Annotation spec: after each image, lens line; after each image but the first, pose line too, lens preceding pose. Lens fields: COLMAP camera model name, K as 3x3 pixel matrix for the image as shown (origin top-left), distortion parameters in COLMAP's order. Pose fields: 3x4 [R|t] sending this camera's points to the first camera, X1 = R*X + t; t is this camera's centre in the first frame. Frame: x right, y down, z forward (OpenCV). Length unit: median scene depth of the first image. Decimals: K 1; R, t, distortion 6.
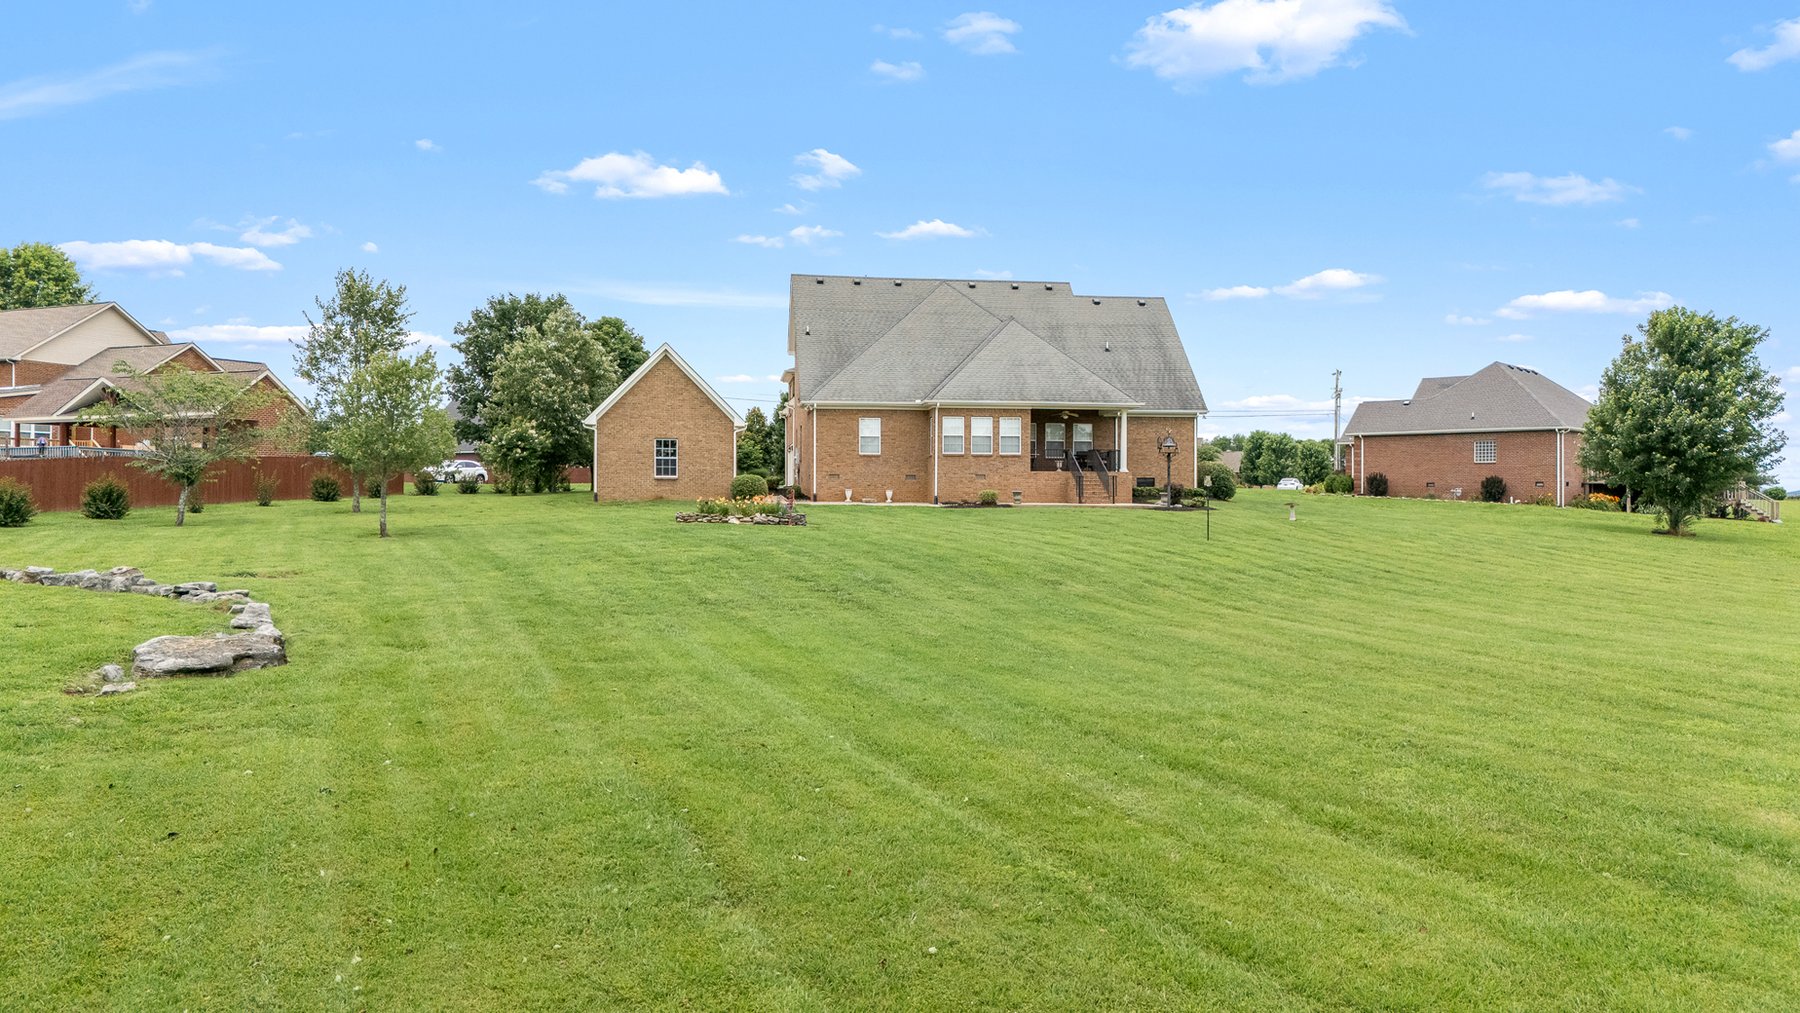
lens RADIAL K [[1305.5, 0, 889.3], [0, 1305.5, 505.8], [0, 0, 1]] dist [0.089220, -0.090378]
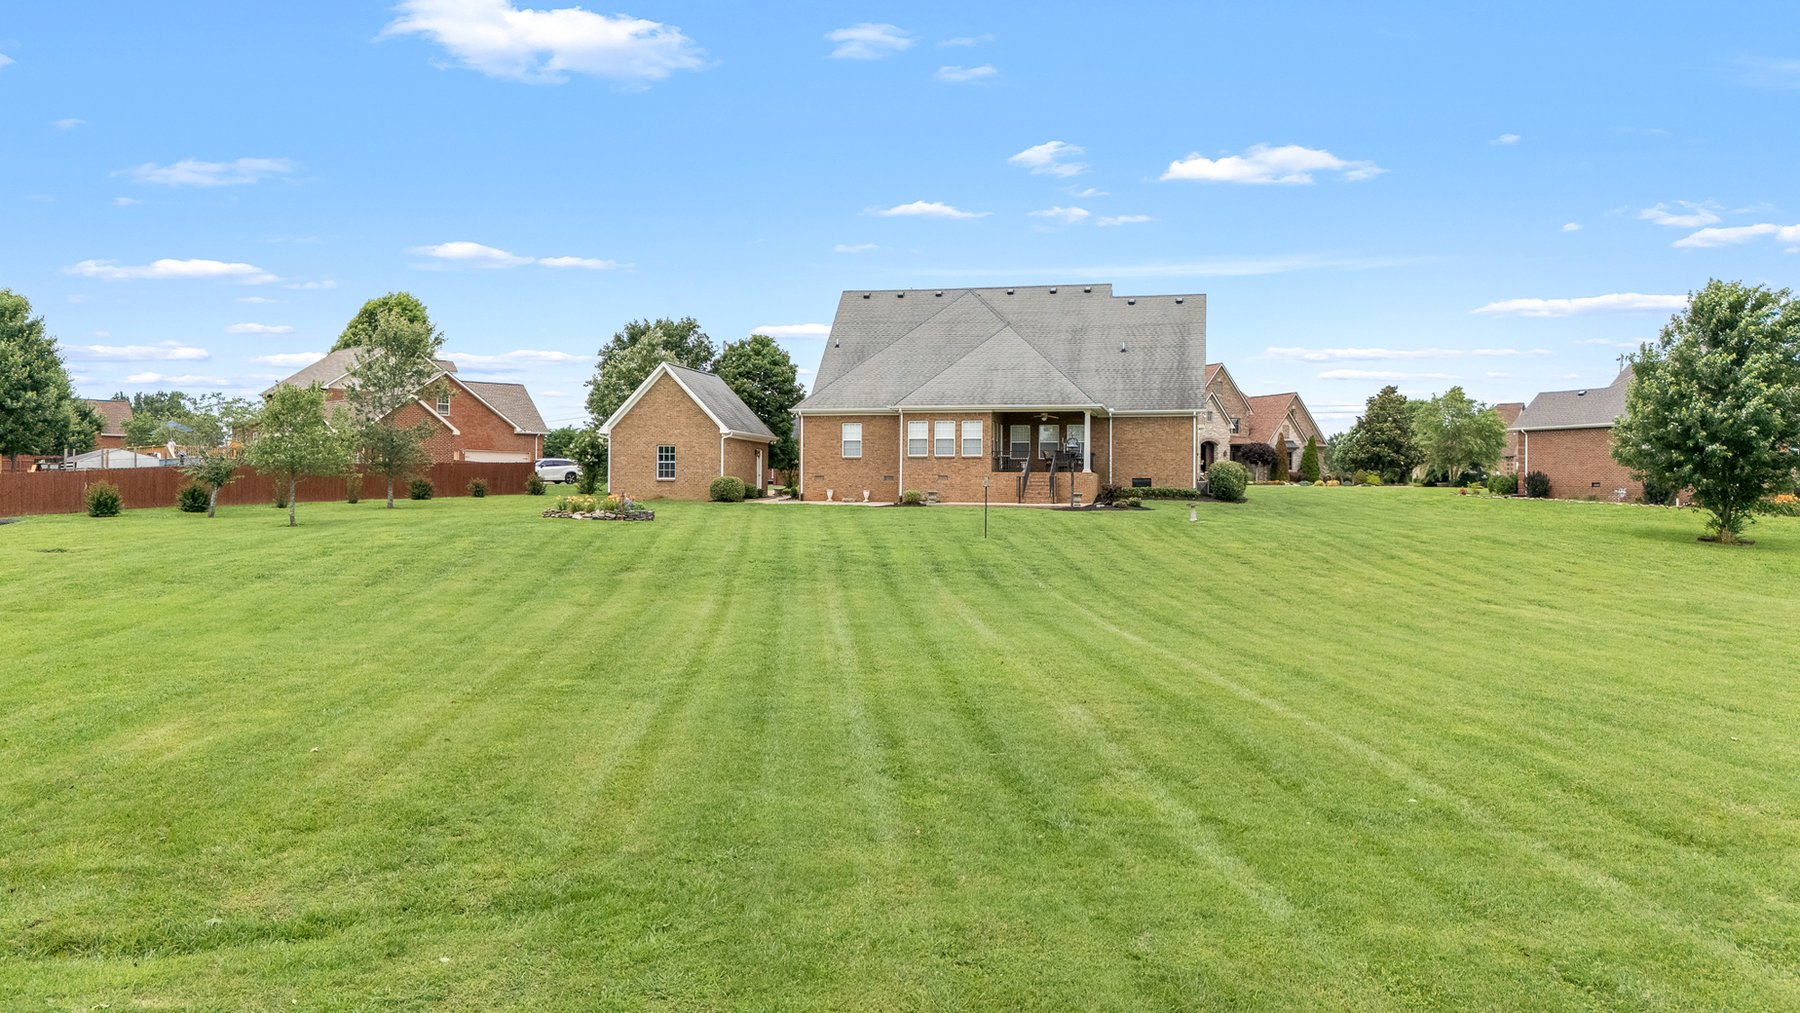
lens RADIAL K [[1312.4, 0, 901.5], [0, 1312.4, 502.6], [0, 0, 1]] dist [0.077302, -0.077409]
pose [[0.938470, 0.003134, -0.345348, 0.398015], [-0.004415, 0.999986, -0.002923, 0.000917], [0.345334, 0.004268, 0.938470, -0.001937]]
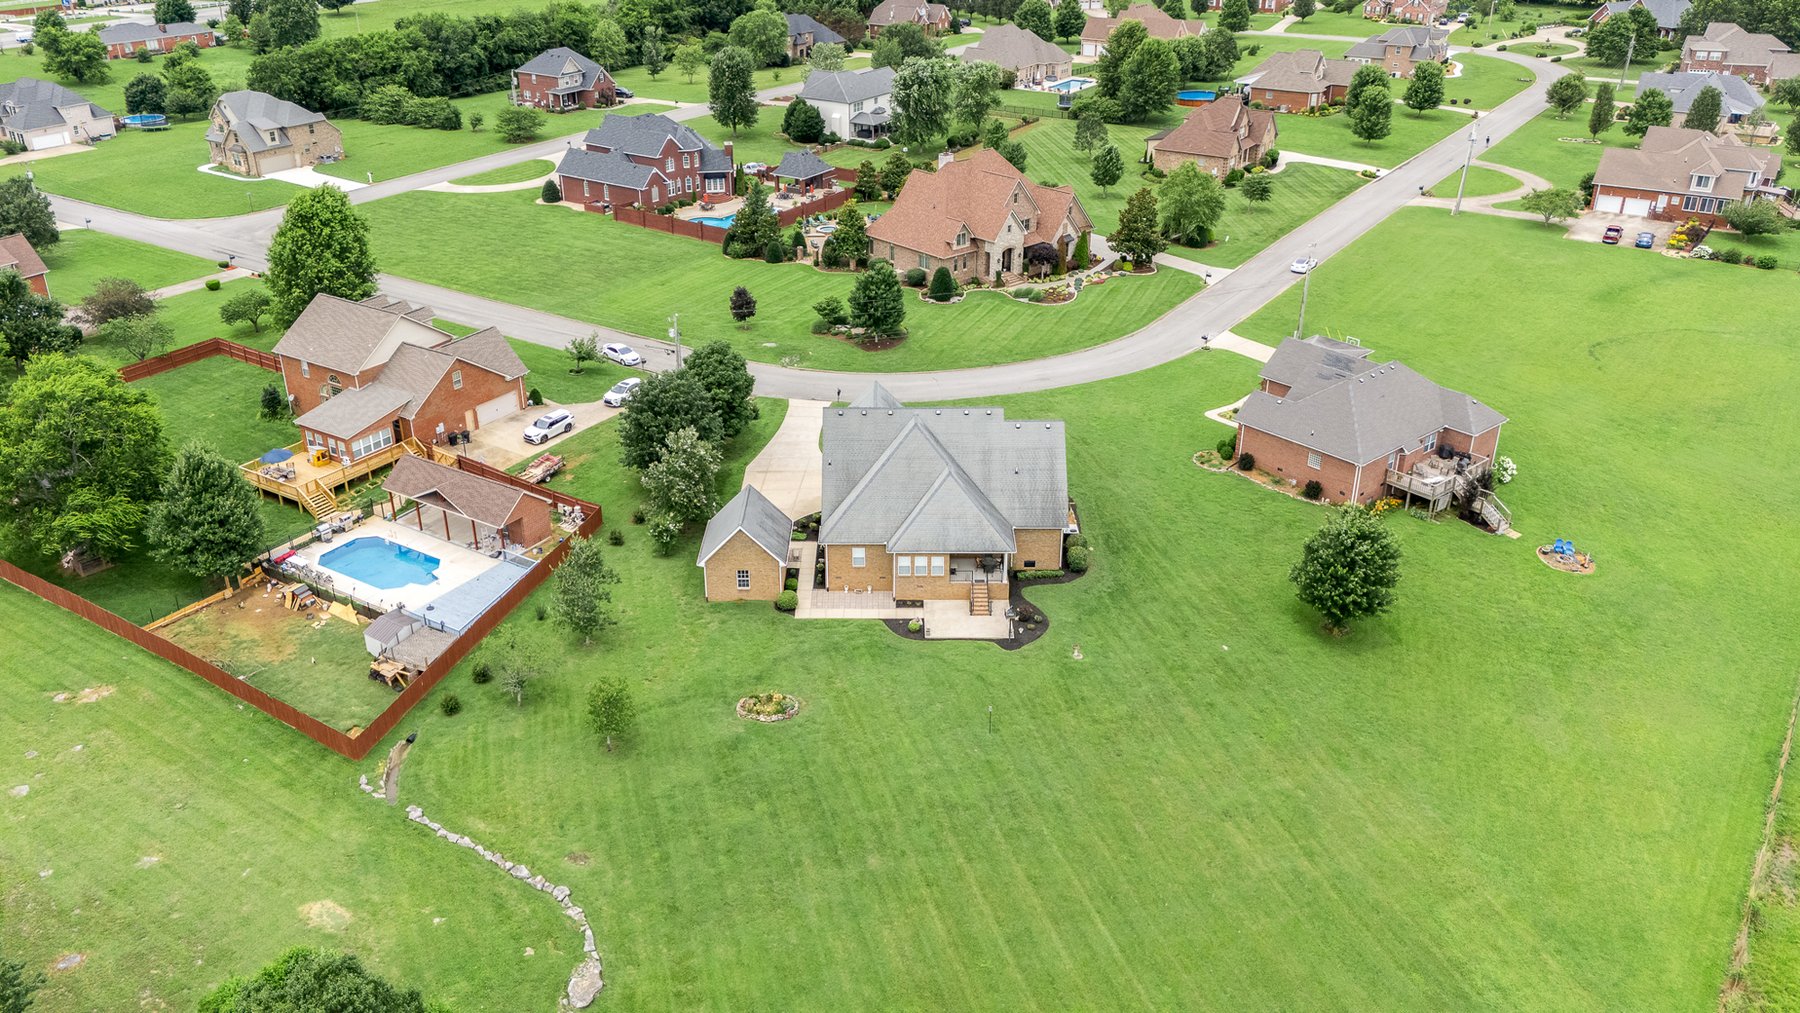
lens RADIAL K [[1355.9, 0, 880.7], [0, 1355.9, 497.6], [0, 0, 1]] dist [0.055787, -0.032706]
pose [[0.990419, 0.054007, -0.127092, 0.239708], [0.007015, 0.899486, 0.436893, -0.915048], [0.137913, -0.433599, 0.890490, -0.570690]]
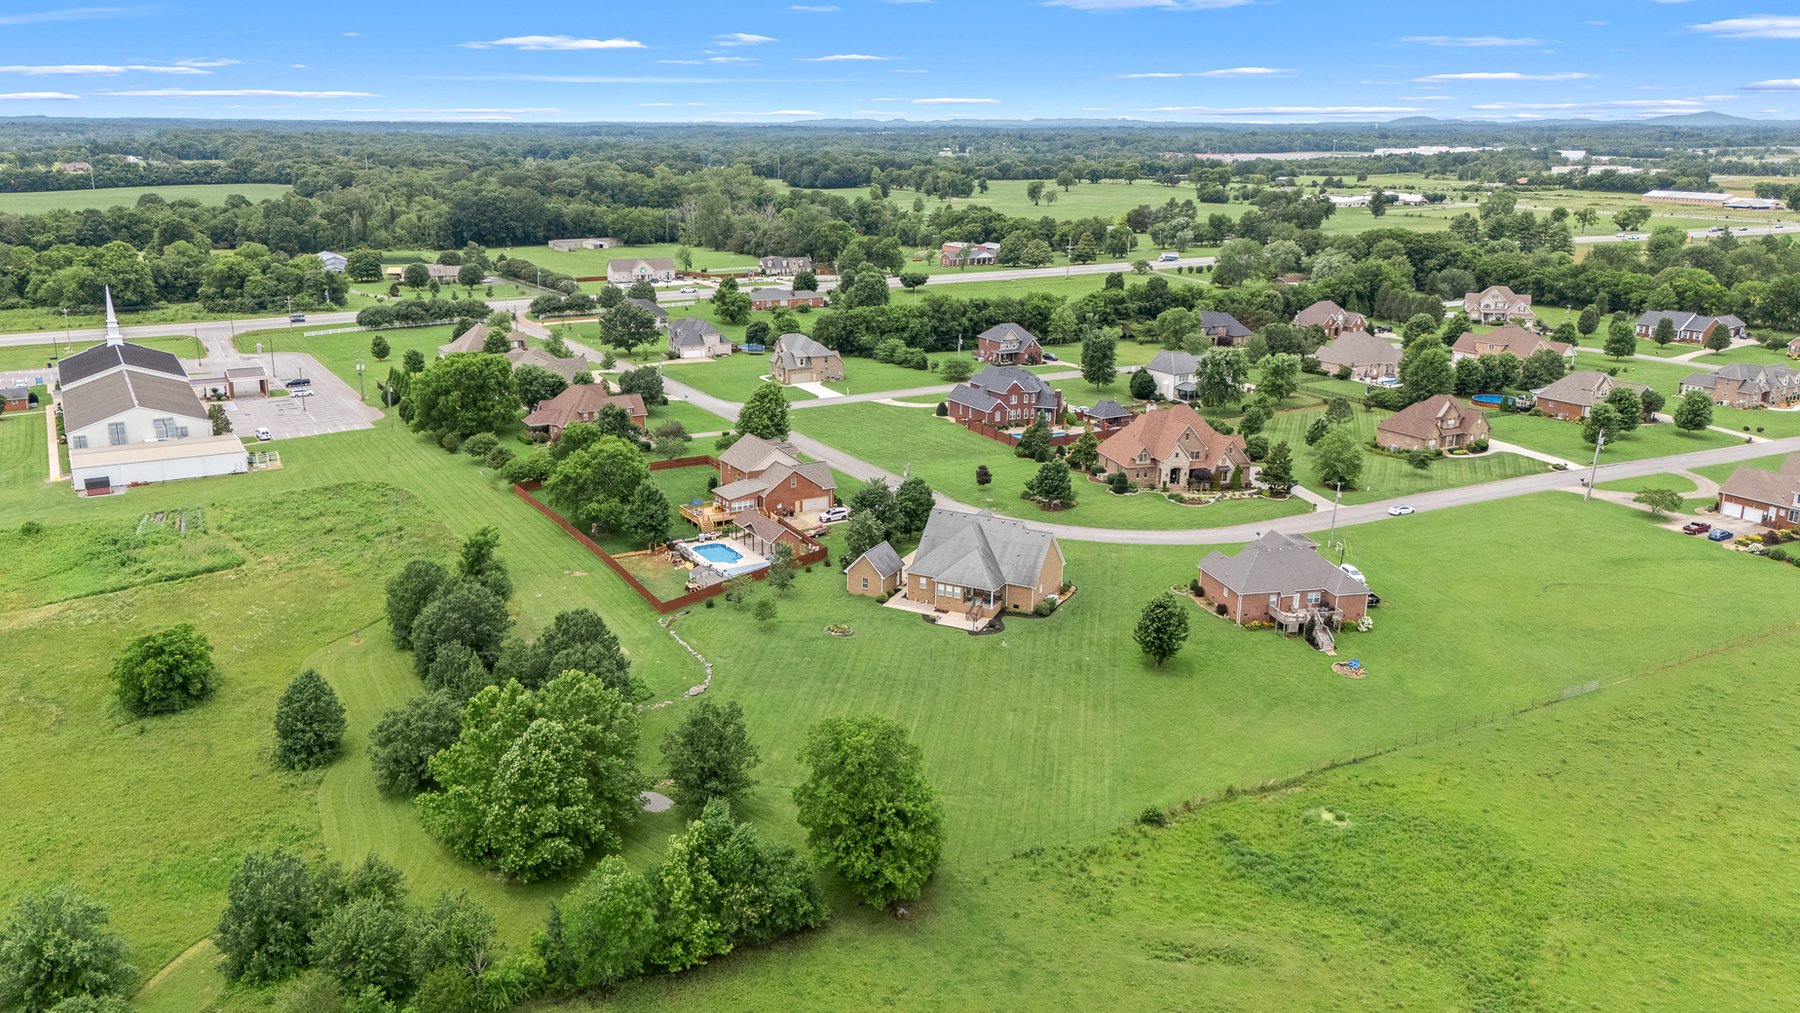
lens RADIAL K [[1335.2, 0, 894.2], [0, 1335.2, 506.6], [0, 0, 1]] dist [0.080516, -0.085833]
pose [[0.829530, 0.159278, -0.535267, 1.703345], [-0.014011, 0.964100, 0.265171, -1.137114], [0.558287, -0.212468, 0.801981, -1.714060]]
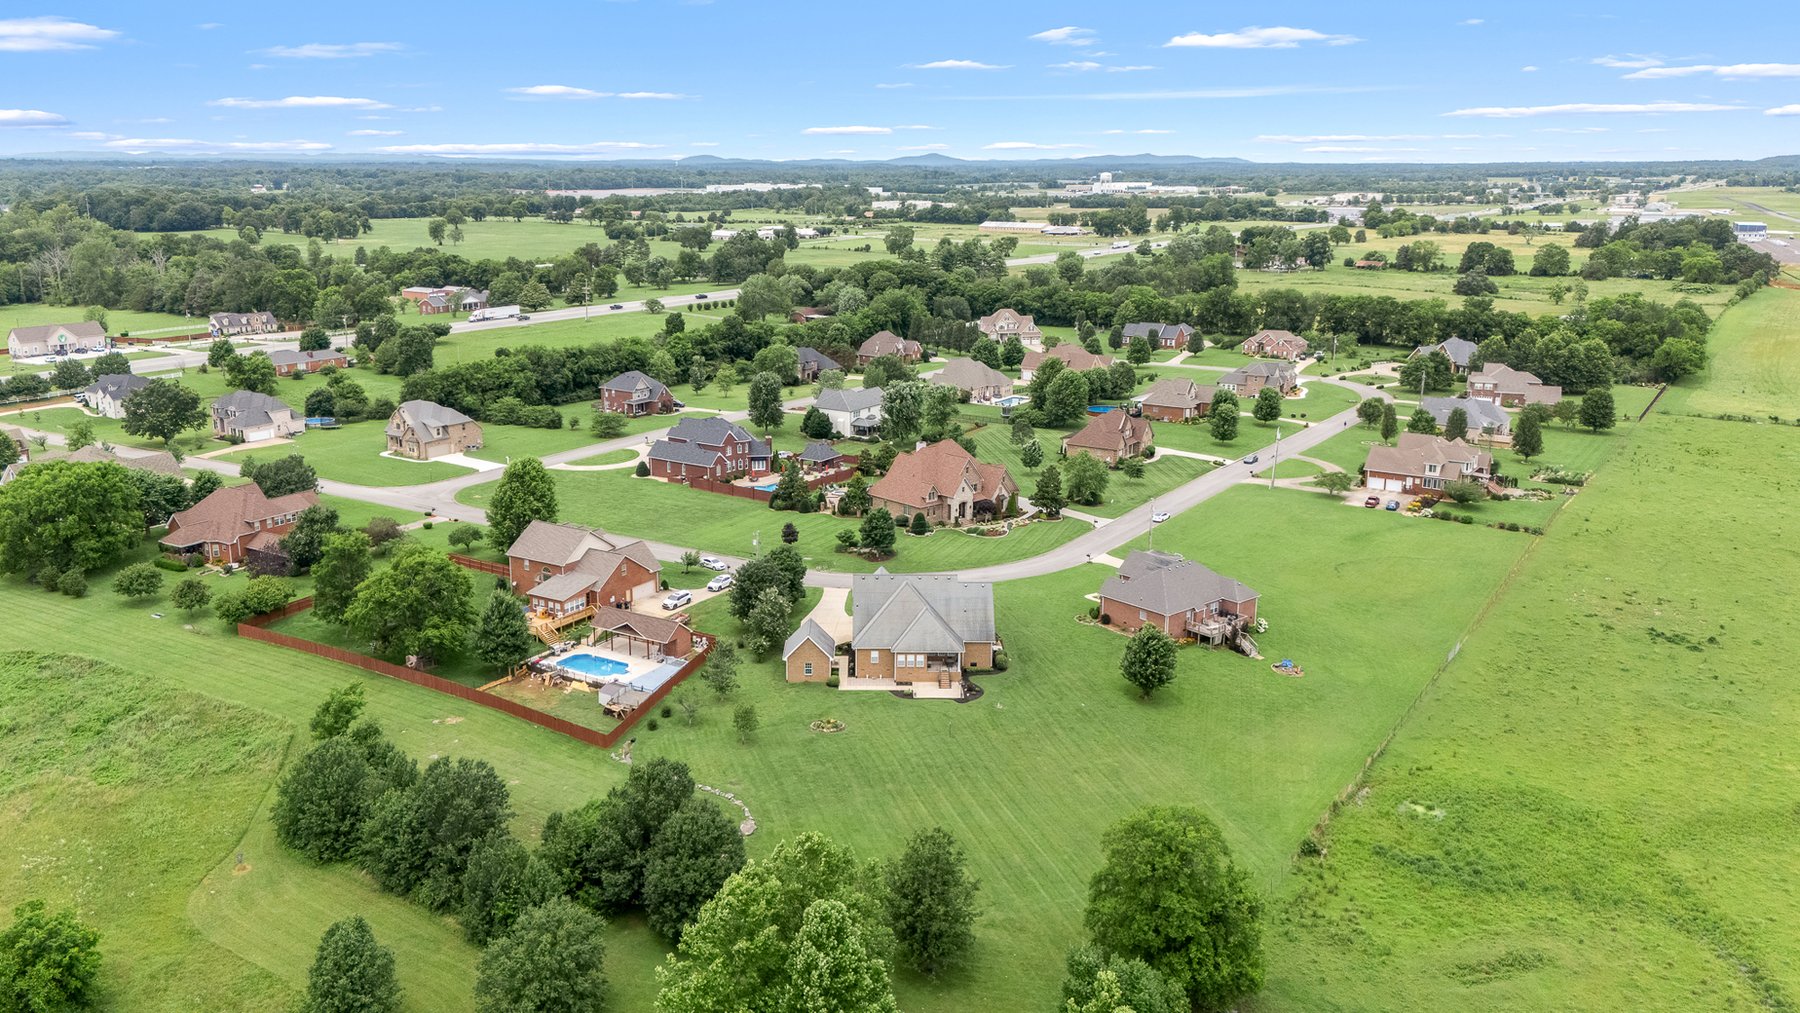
lens RADIAL K [[1338.1, 0, 904.2], [0, 1338.1, 499.7], [0, 0, 1]] dist [0.117564, -0.203523]
pose [[0.994729, 0.030718, -0.097828, 0.346439], [-0.007405, 0.973101, 0.230258, -1.127977], [0.102270, -0.228320, 0.968200, -1.926622]]
